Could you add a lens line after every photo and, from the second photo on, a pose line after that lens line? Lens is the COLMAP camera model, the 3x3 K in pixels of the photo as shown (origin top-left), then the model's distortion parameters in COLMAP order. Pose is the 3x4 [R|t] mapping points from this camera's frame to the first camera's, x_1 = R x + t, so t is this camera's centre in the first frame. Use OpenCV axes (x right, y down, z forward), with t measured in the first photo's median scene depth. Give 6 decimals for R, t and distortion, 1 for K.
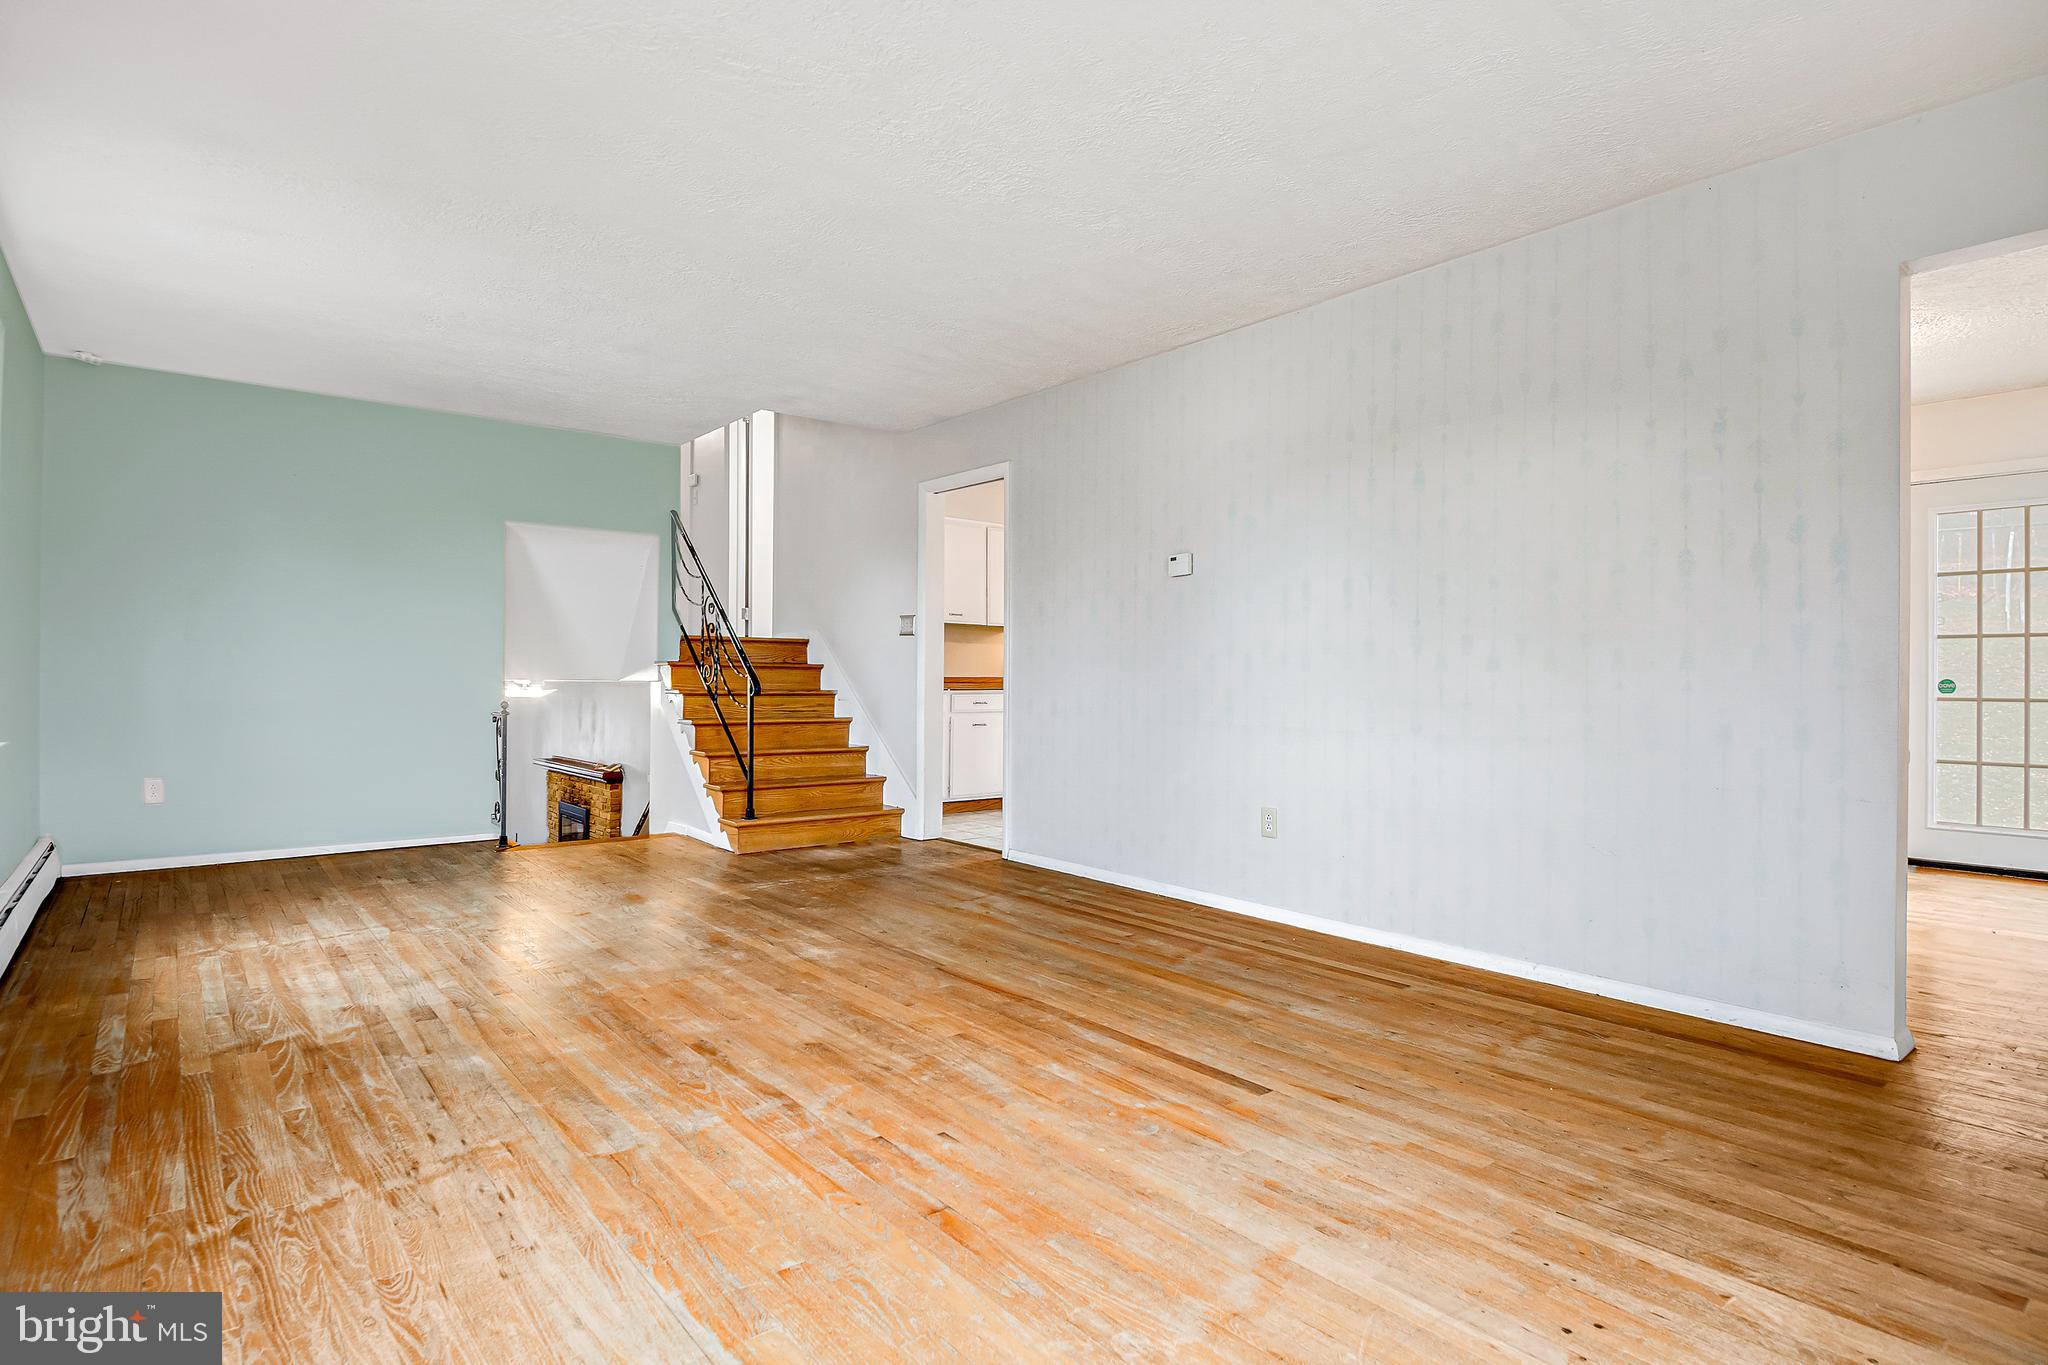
lens RADIAL K [[1122.9, 0, 1005.6], [0, 1122.9, 675.3], [0, 0, 1]] dist [-0.006496, -0.013619]
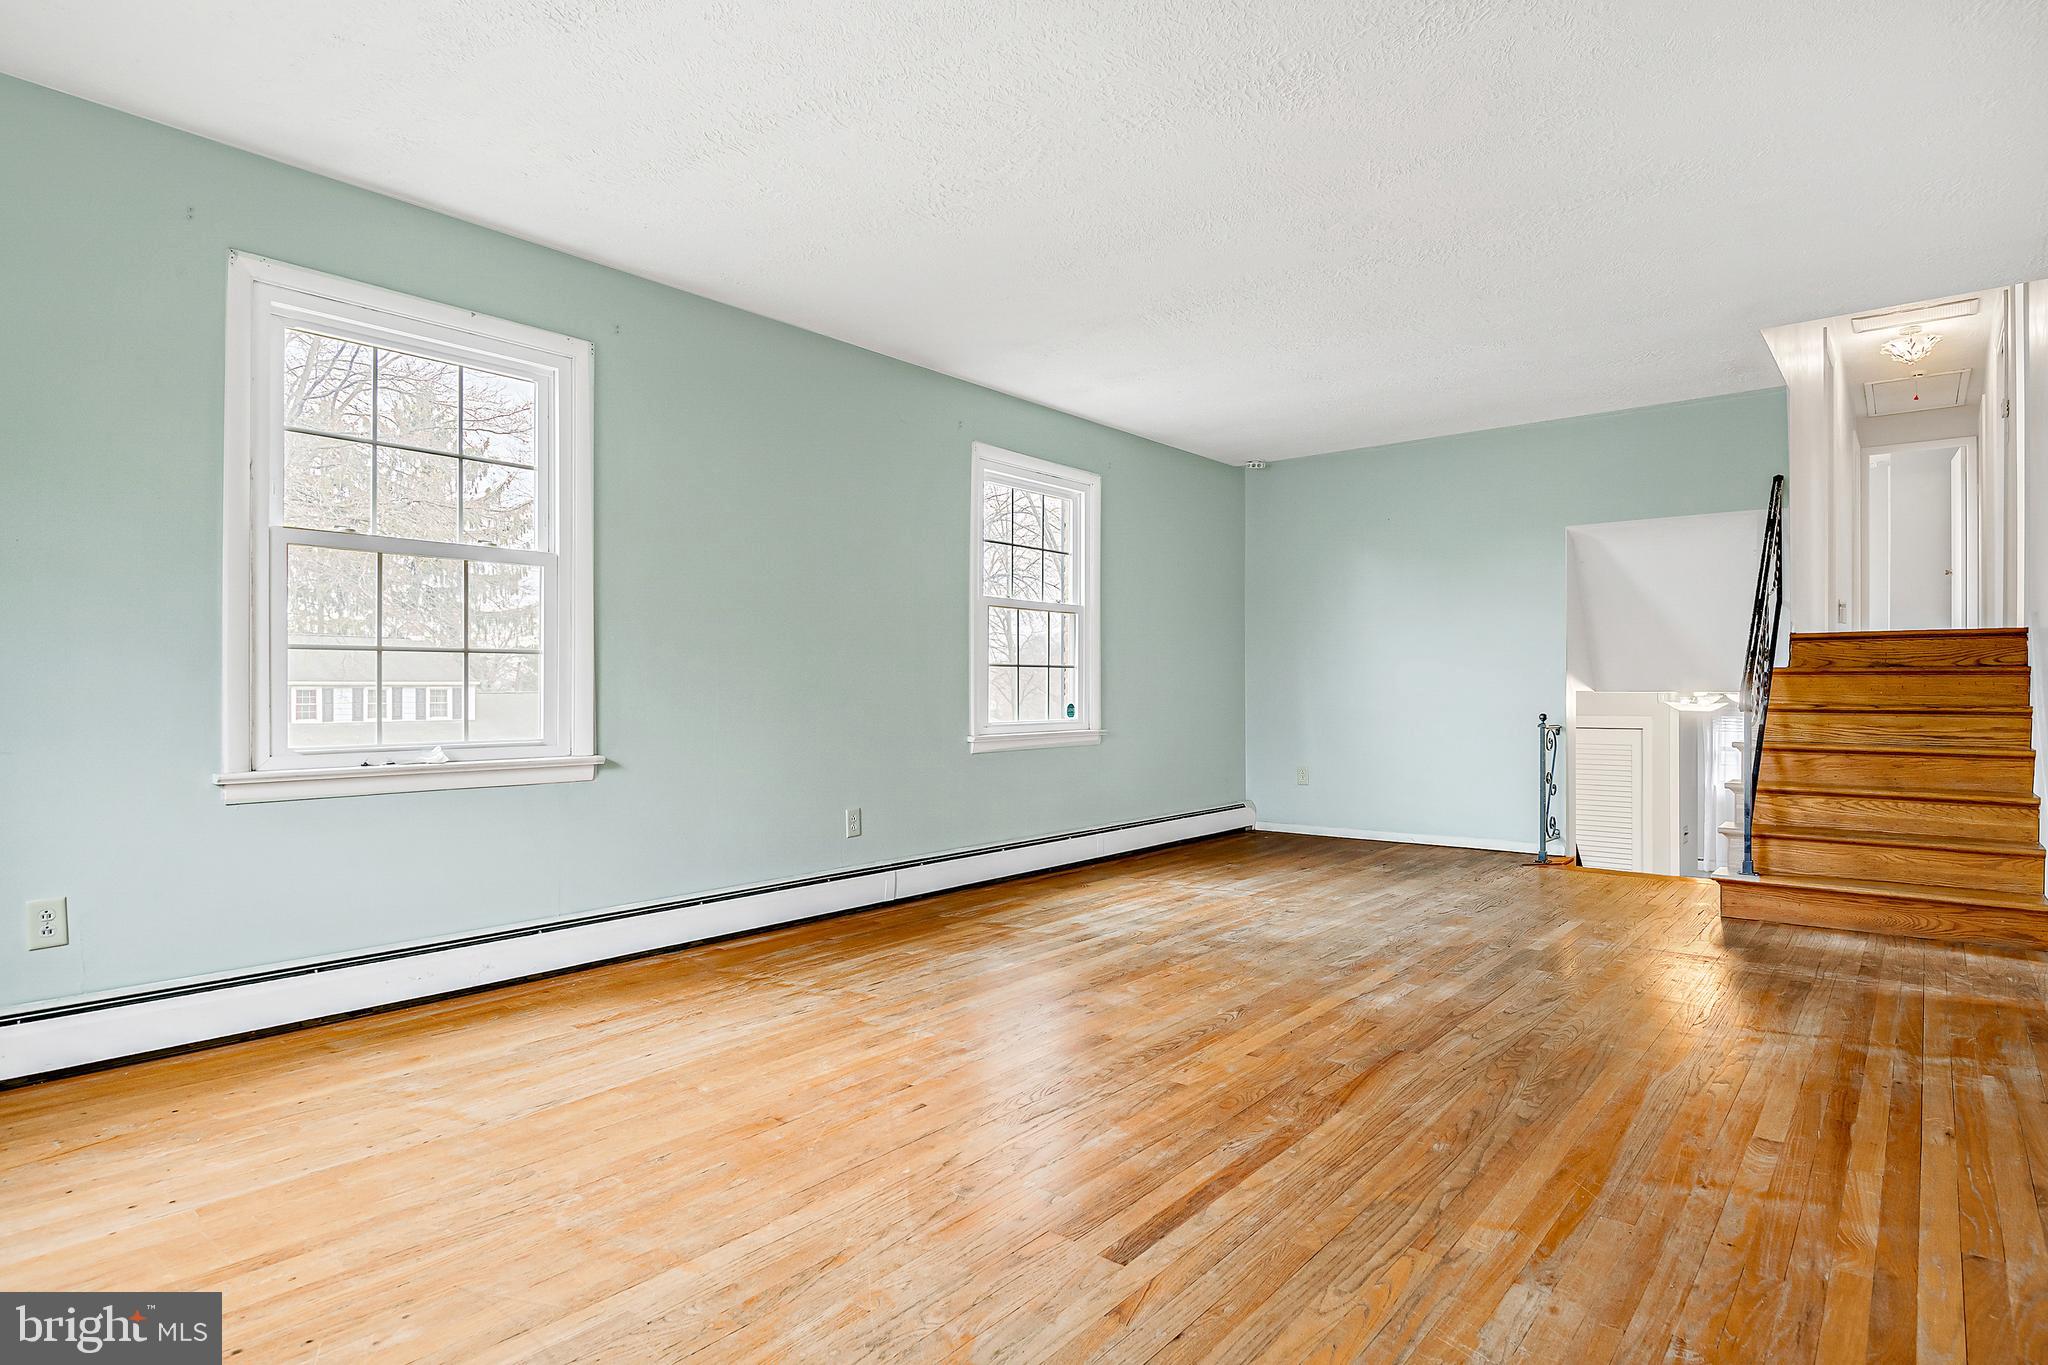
lens RADIAL K [[1122.9, 0, 1002.8], [0, 1122.9, 683.4], [0, 0, 1]] dist [-0.006496, -0.013619]
pose [[0.168595, -0.004481, -0.985675, 0.797801], [-0.000610, 0.999989, -0.004651, 0.005891], [0.985685, 0.001385, 0.168590, 0.696495]]
